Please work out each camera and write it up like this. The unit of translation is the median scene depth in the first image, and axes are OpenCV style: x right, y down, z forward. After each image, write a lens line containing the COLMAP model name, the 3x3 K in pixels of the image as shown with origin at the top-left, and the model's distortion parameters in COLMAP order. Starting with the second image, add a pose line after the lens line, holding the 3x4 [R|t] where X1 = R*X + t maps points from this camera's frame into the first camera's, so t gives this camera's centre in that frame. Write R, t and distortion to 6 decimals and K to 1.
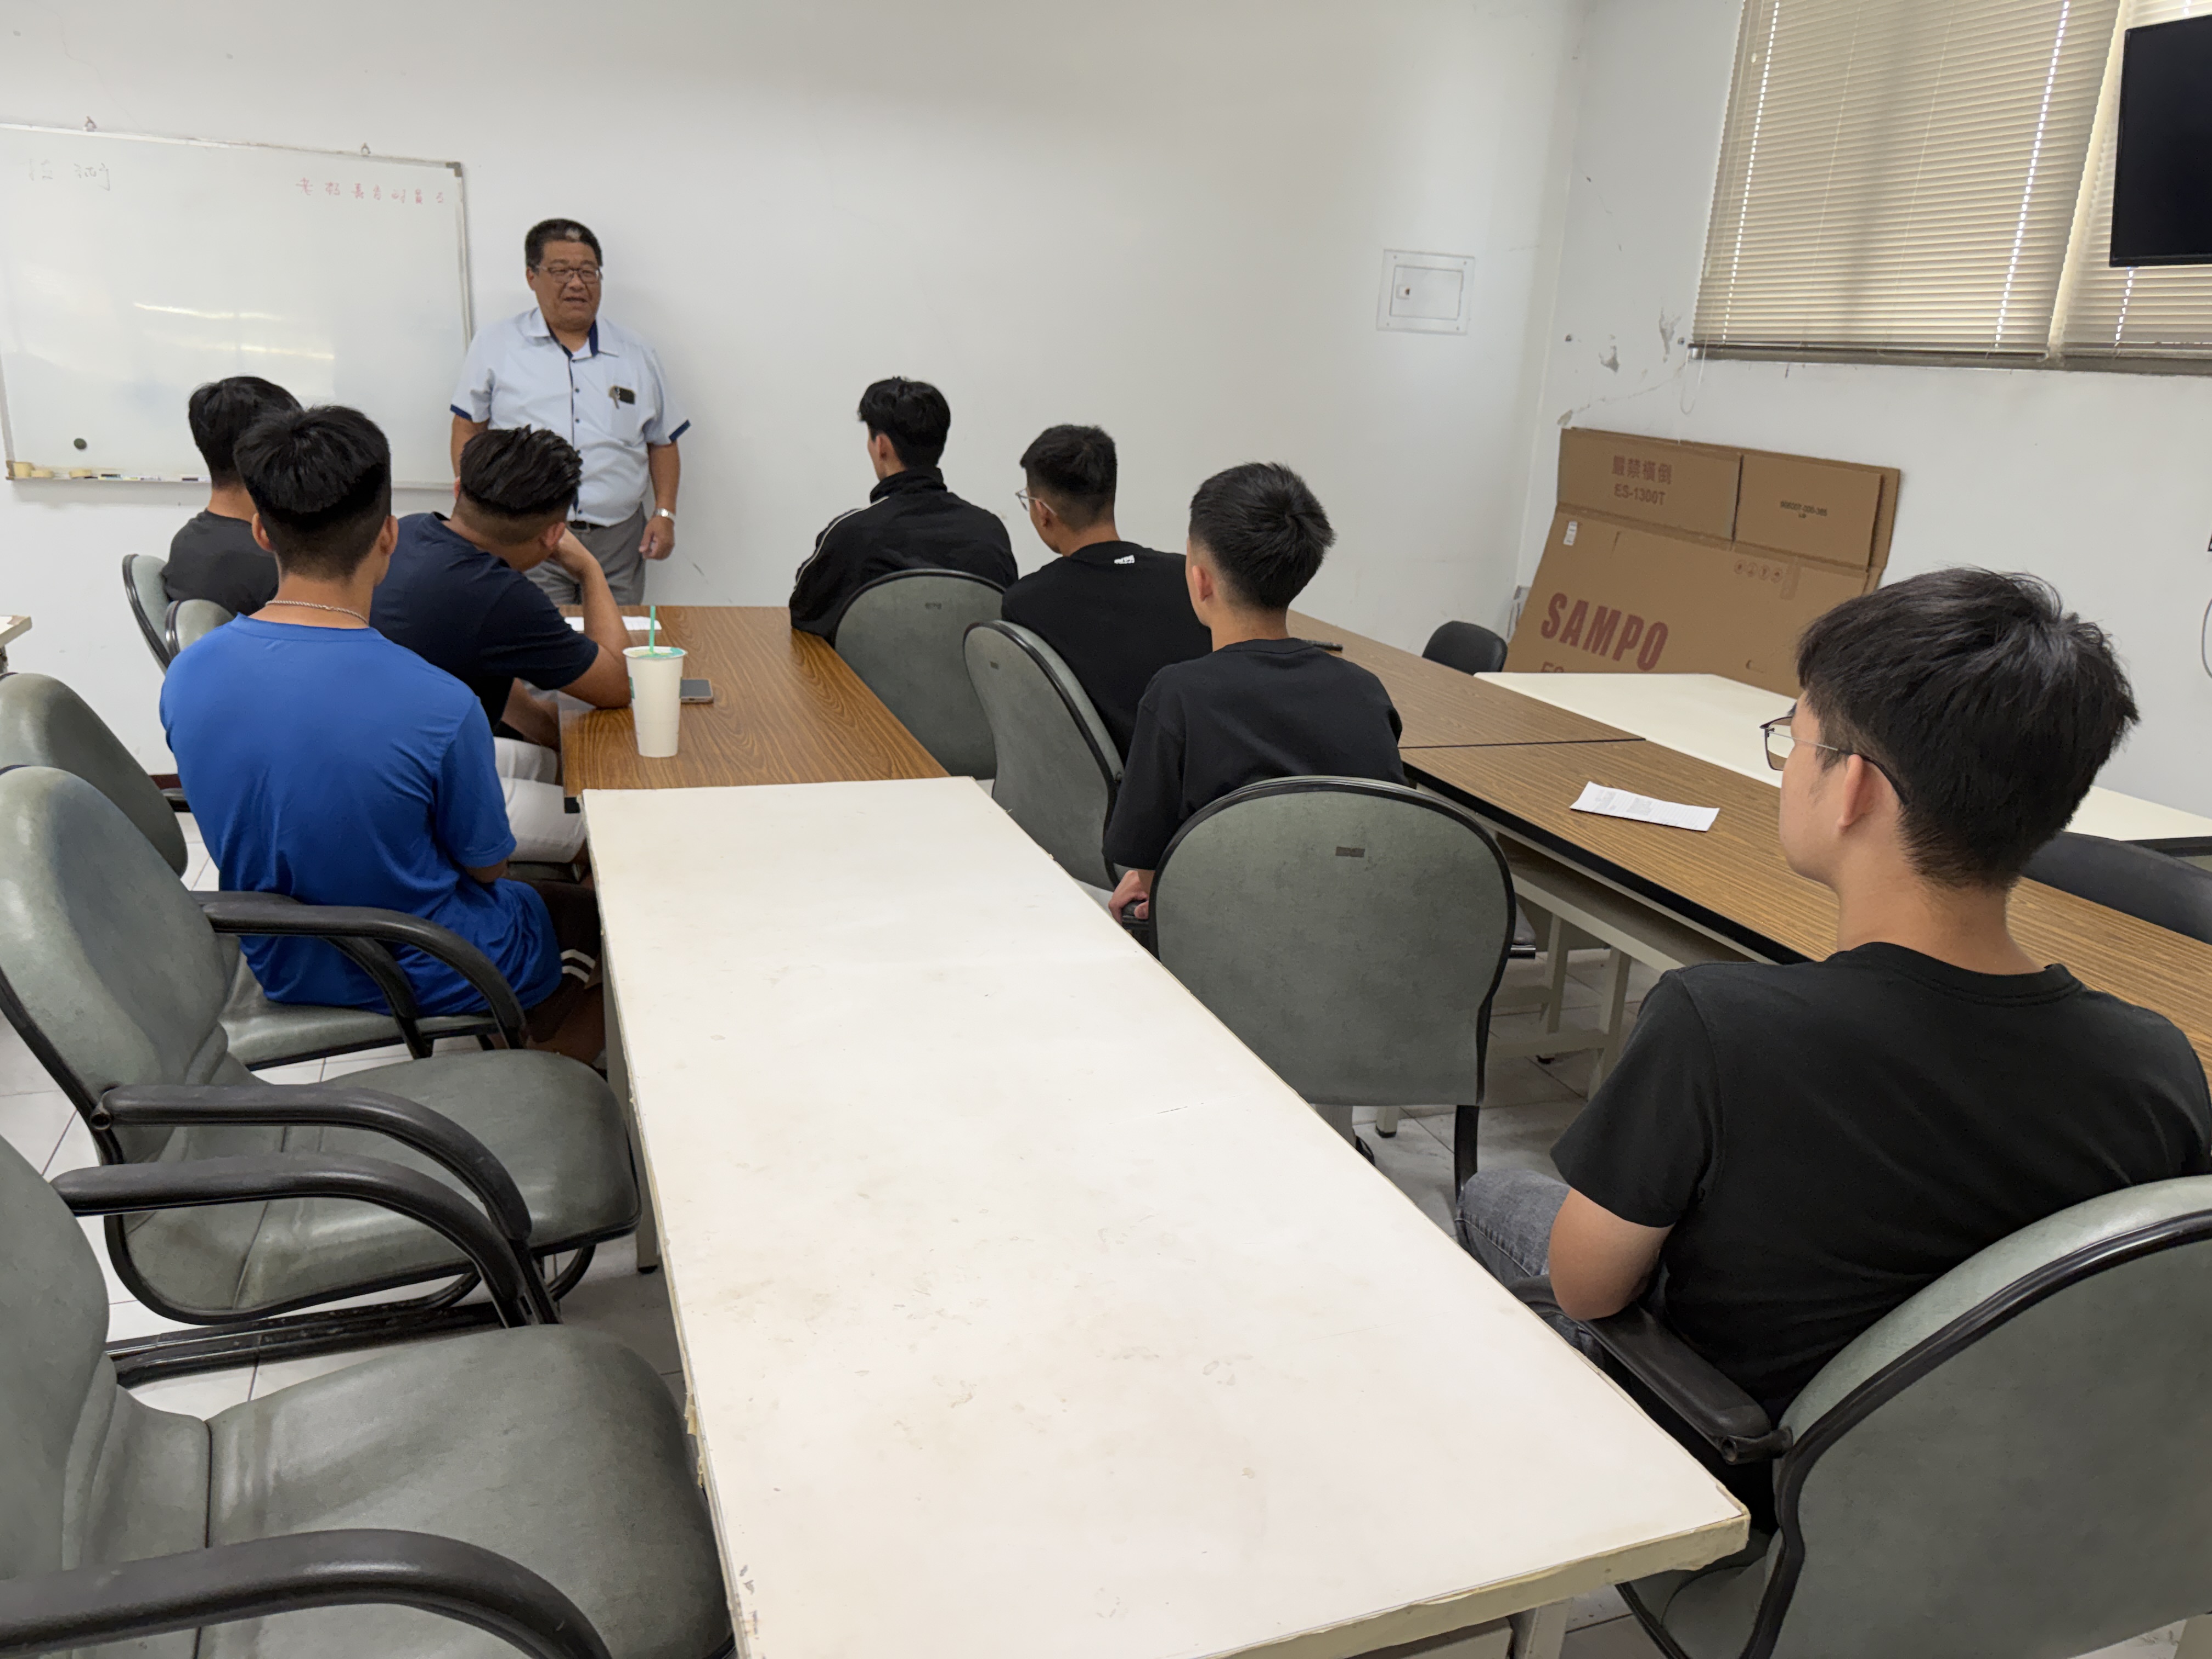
lens RADIAL K [[1568.7, 0, 1114.2], [0, 1568.7, 844.4], [0, 0, 1]] dist [0.034748, -0.040033]
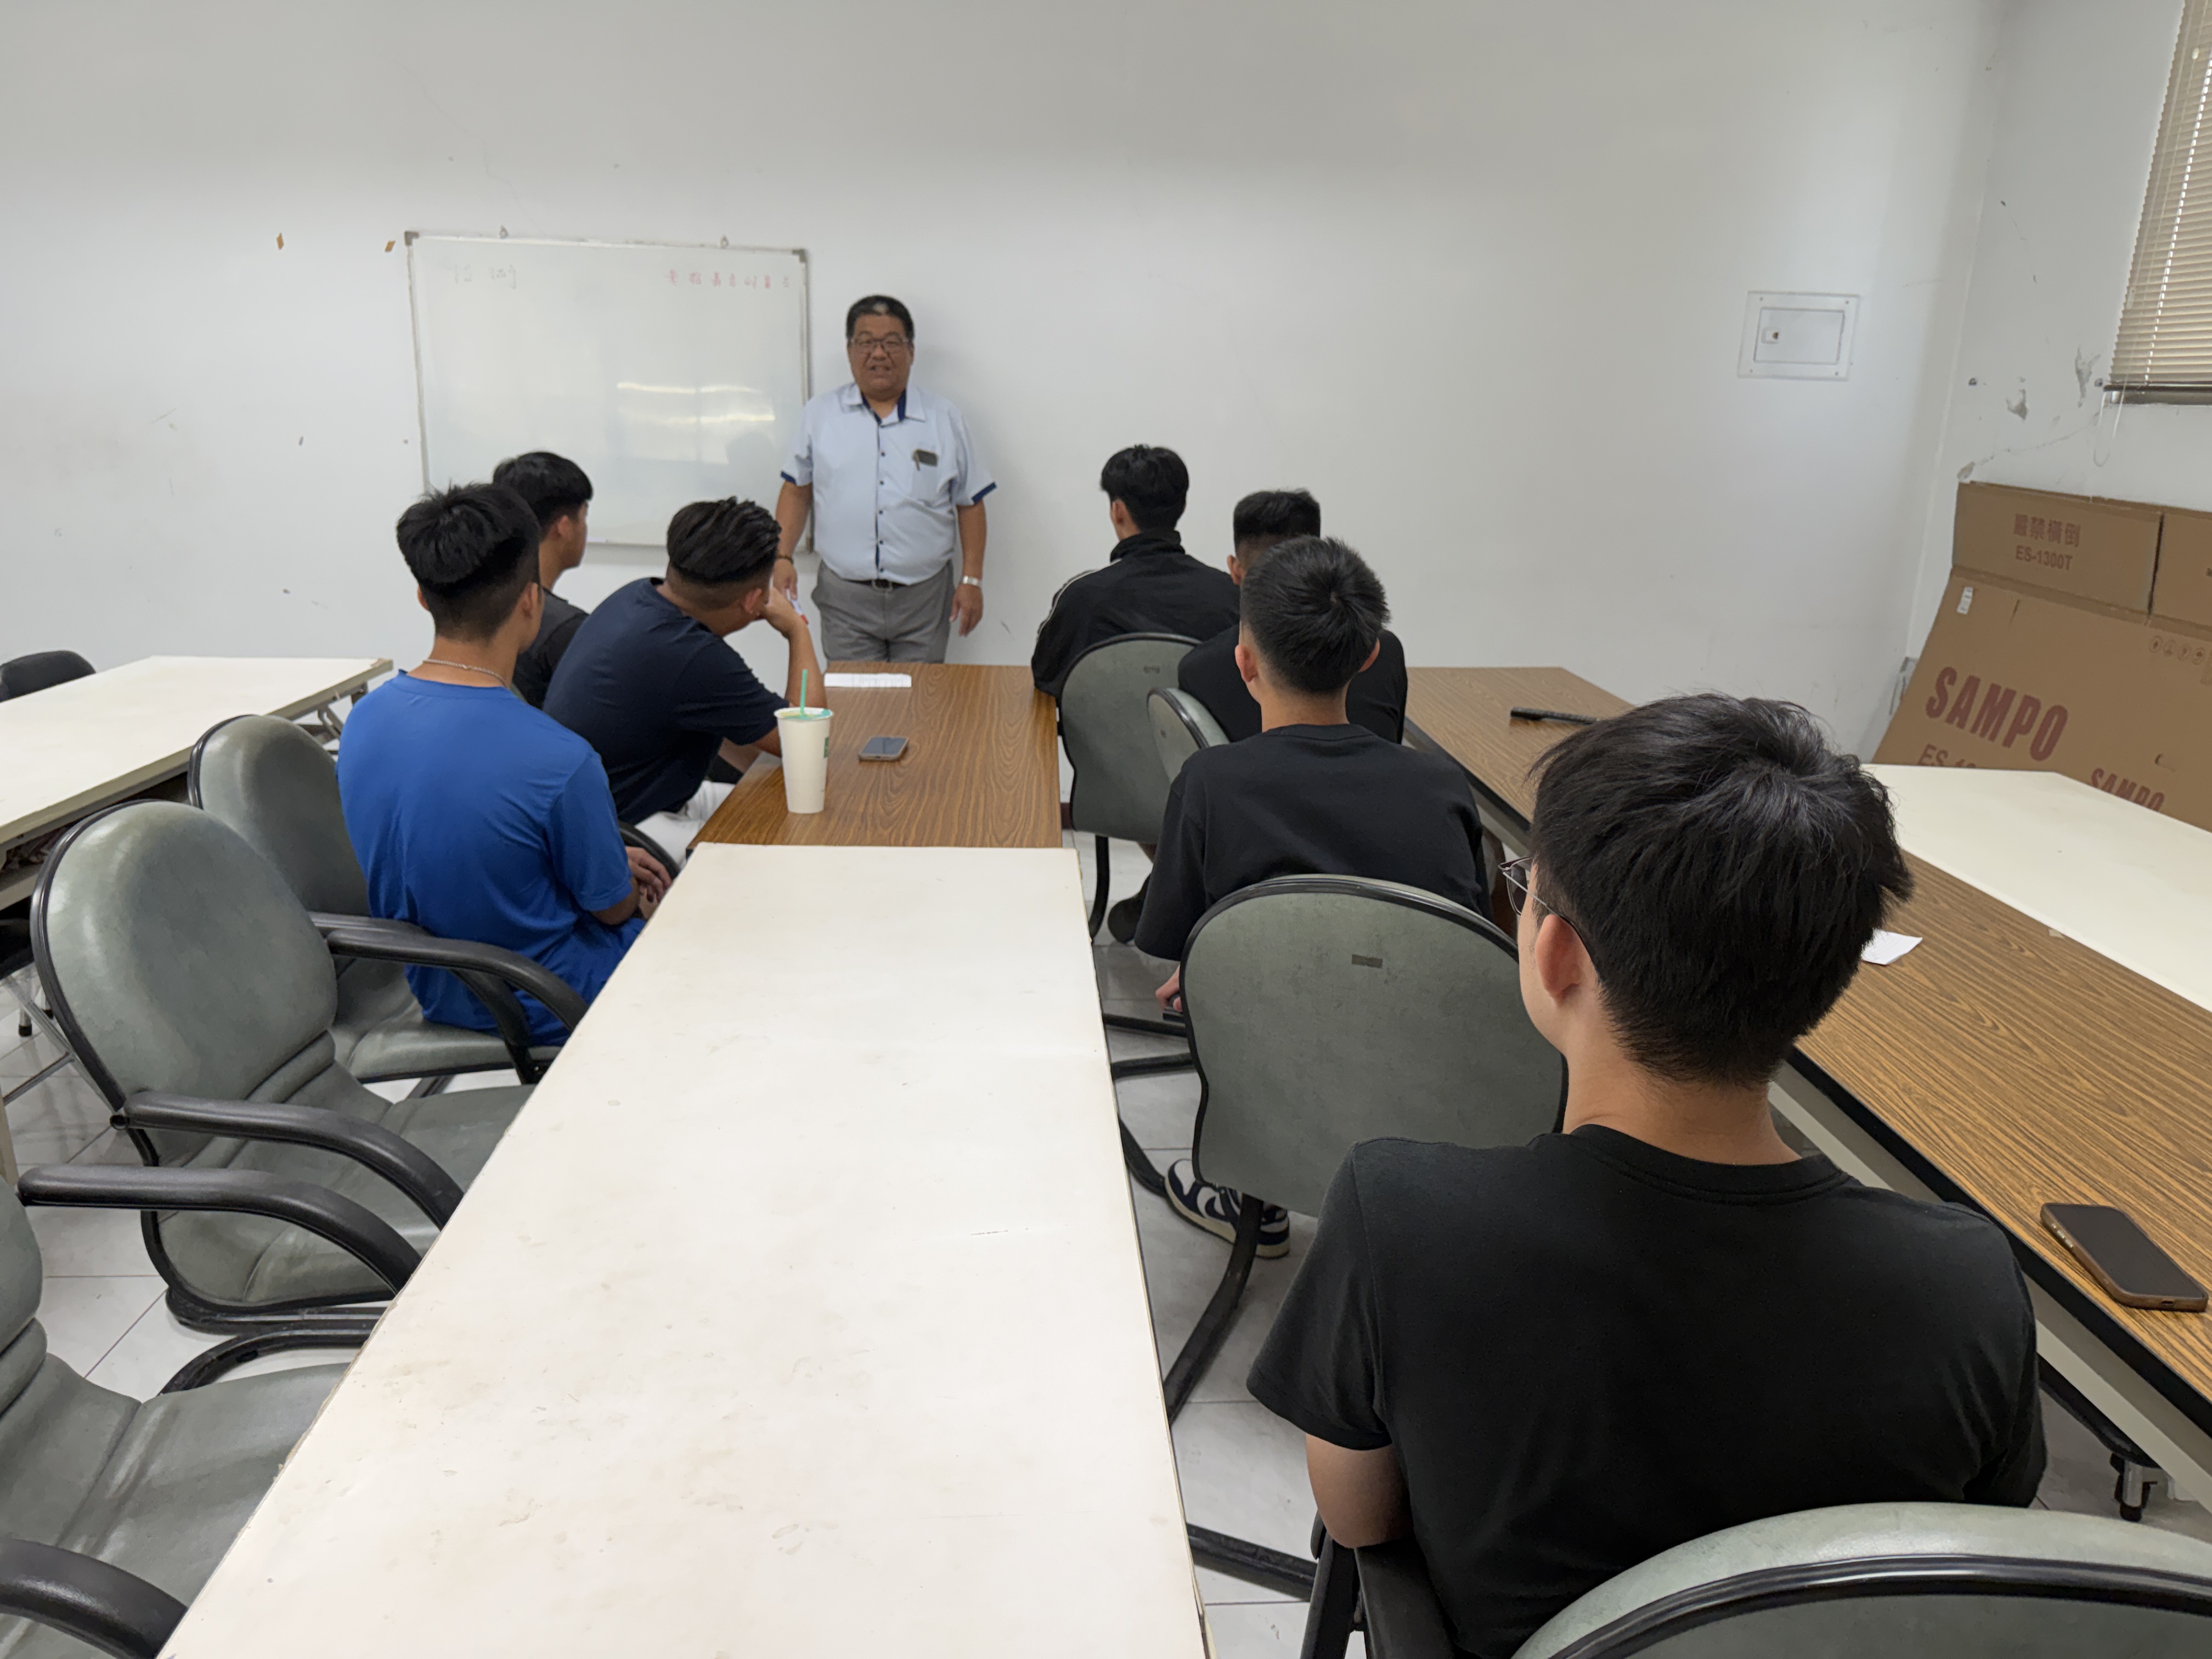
lens RADIAL K [[1577.8, 0, 1114.1], [0, 1577.8, 857.7], [0, 0, 1]] dist [0.002780, 0.003424]
pose [[0.959862, 0.058388, -0.274327, 0.121491], [-0.064579, 0.997820, -0.013582, -0.015752], [0.272936, 0.030753, 0.961541, 0.033342]]
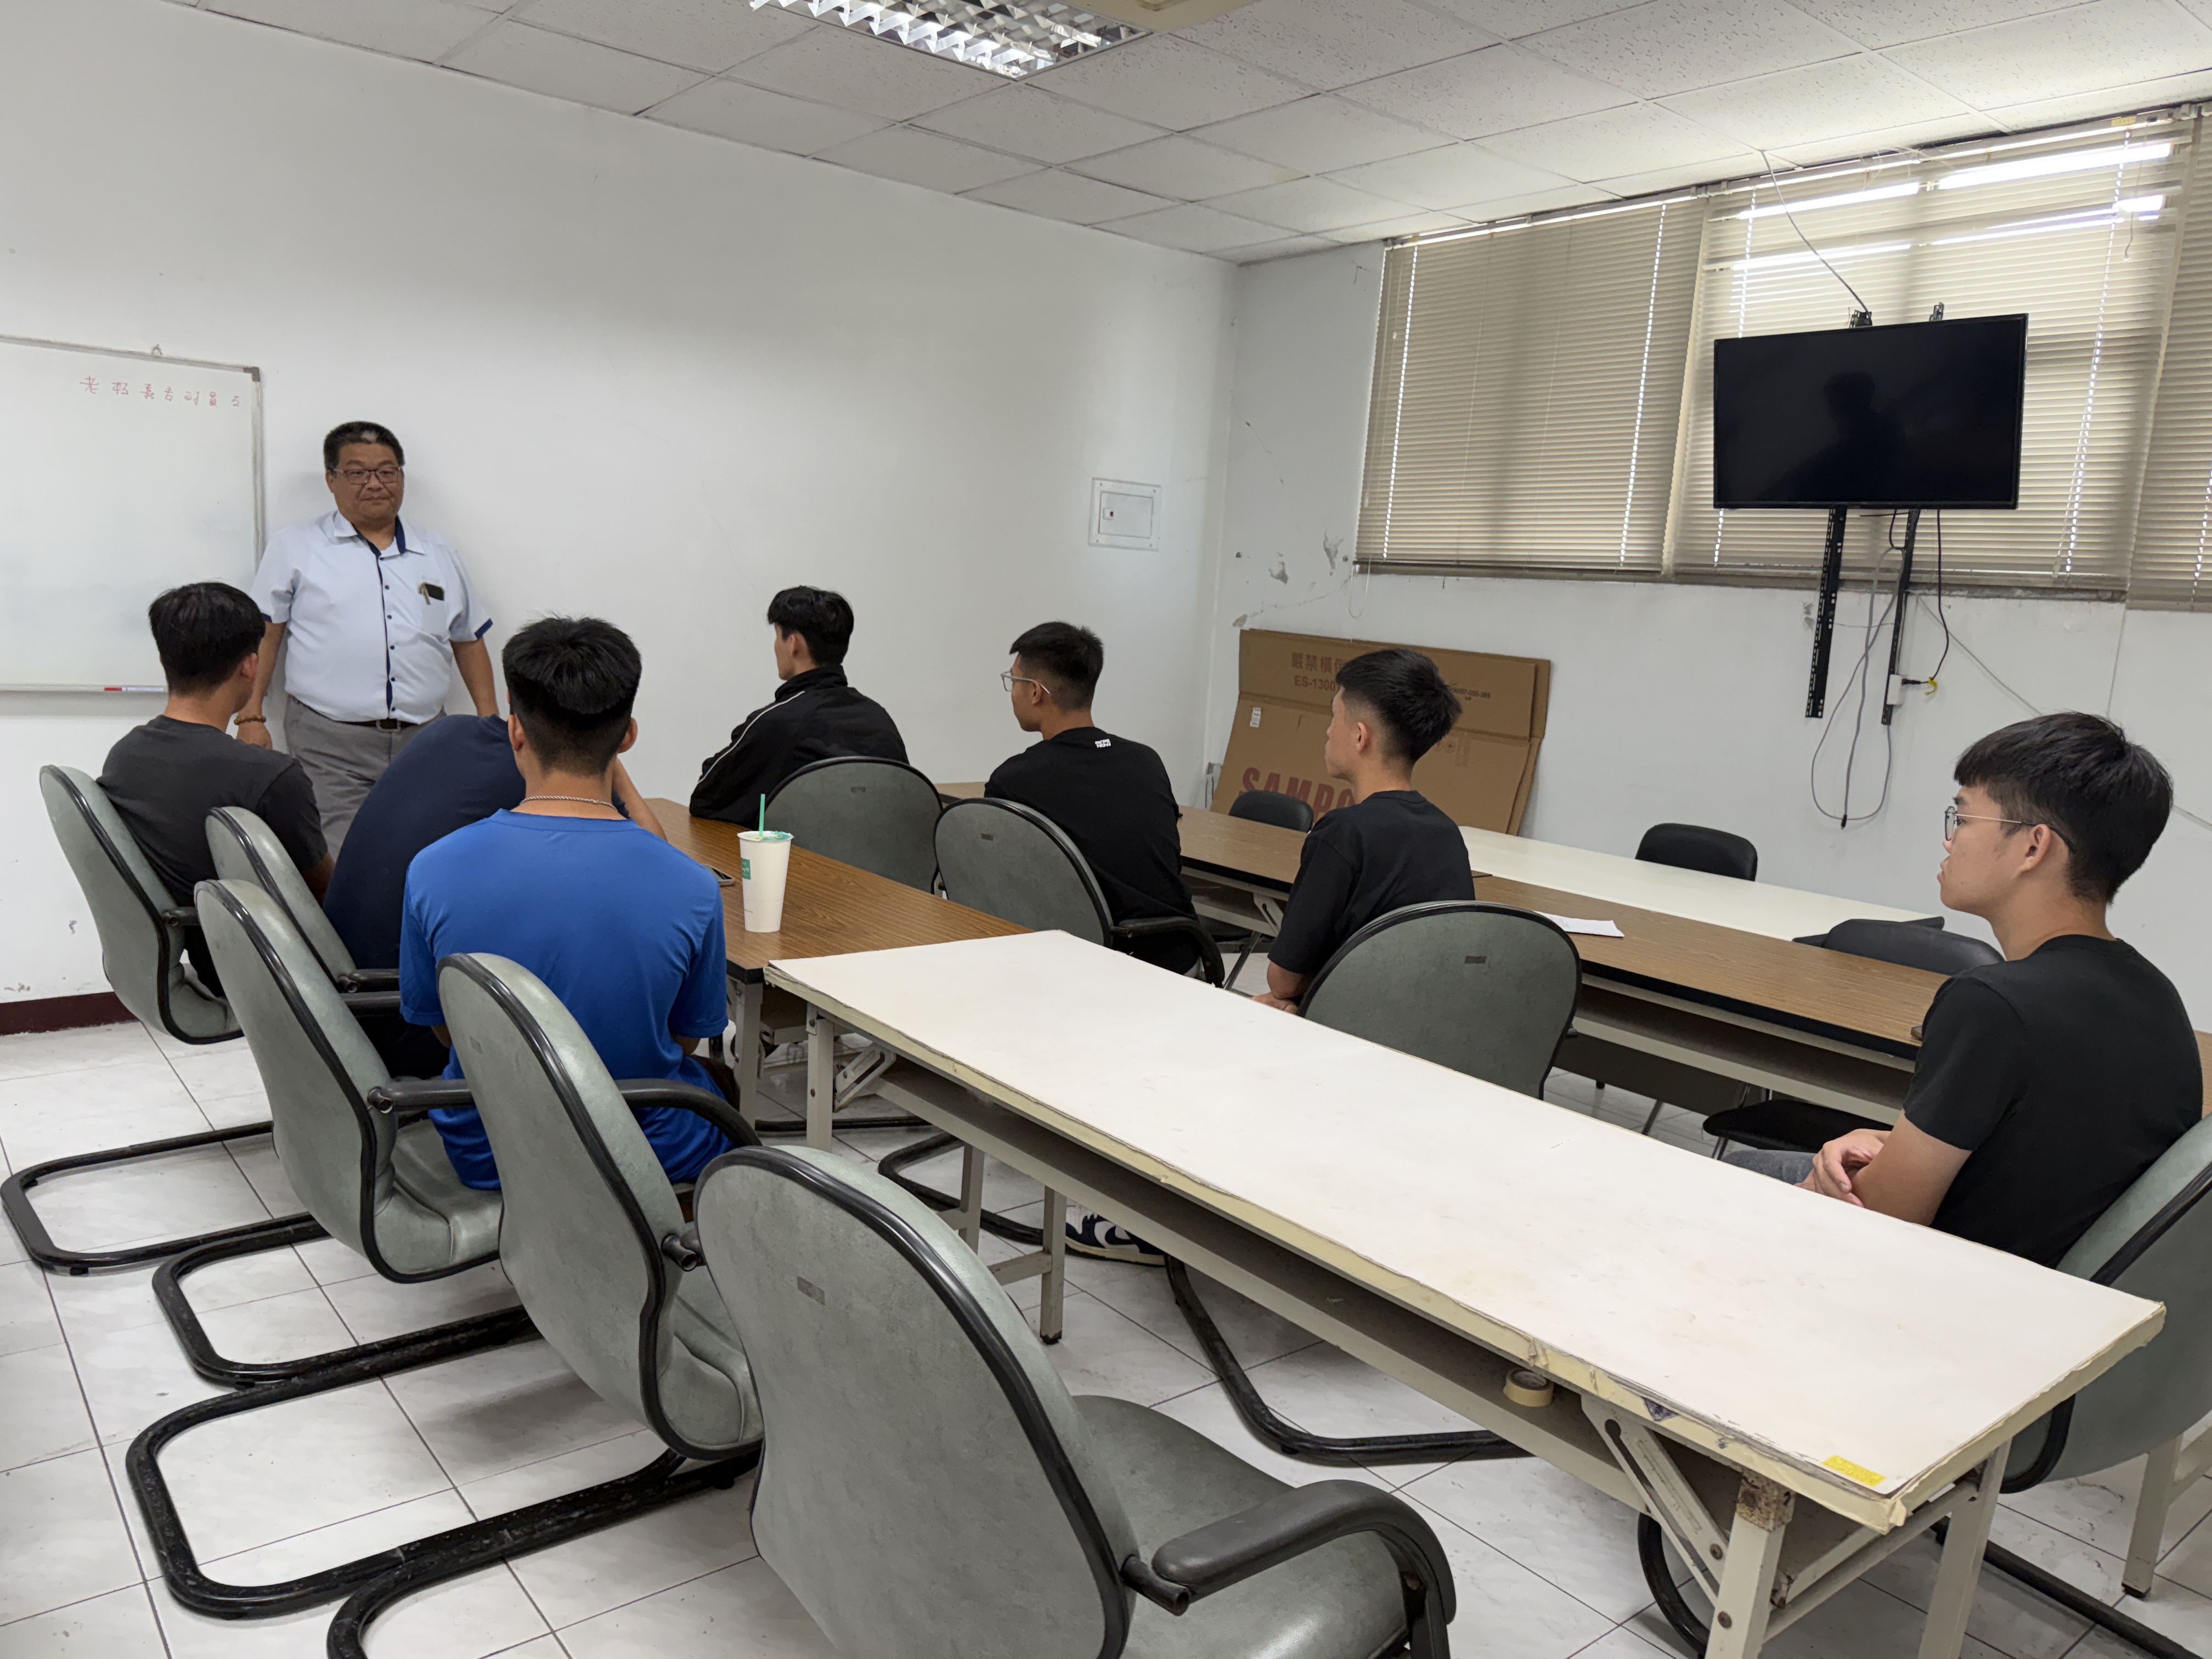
lens RADIAL K [[1525.1, 0, 1106.0], [0, 1525.1, 829.5], [0, 0, 1]] dist [0.215077, -0.371522]
pose [[0.951718, -0.040501, 0.304290, -0.237730], [0.078660, 0.990338, -0.114207, 0.009169], [-0.296724, 0.132628, 0.945708, -0.046025]]
